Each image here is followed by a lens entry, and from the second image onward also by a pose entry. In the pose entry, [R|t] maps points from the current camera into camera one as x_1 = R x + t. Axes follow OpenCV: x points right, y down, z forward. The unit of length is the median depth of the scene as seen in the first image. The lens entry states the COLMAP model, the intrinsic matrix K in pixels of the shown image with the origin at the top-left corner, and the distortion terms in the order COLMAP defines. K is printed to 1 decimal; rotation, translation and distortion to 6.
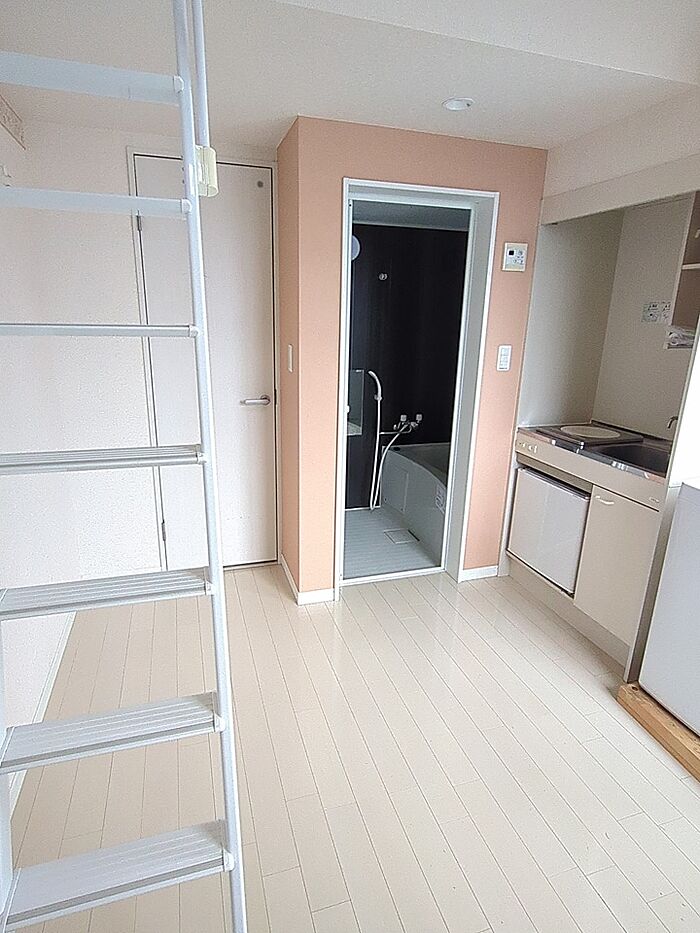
lens RADIAL K [[513.7, 0, 333.1], [0, 513.7, 464.7], [0, 0, 1]] dist [-0.005678, -0.001081]
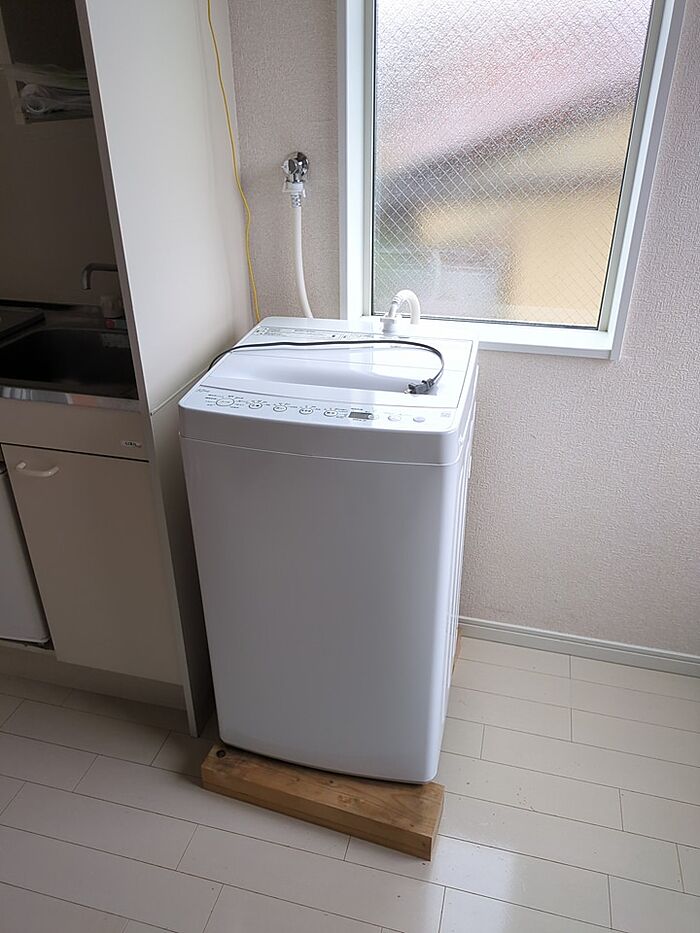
lens RADIAL K [[702.1, 0, 350.0], [0, 702.1, 466.5], [0, 0, 1]] dist [0.055434, -0.043272]
pose [[0.518953, -0.418858, 0.745148, 0.099048], [0.253344, 0.907920, 0.333915, -0.043570], [-0.816397, 0.015492, 0.577283, 0.200617]]
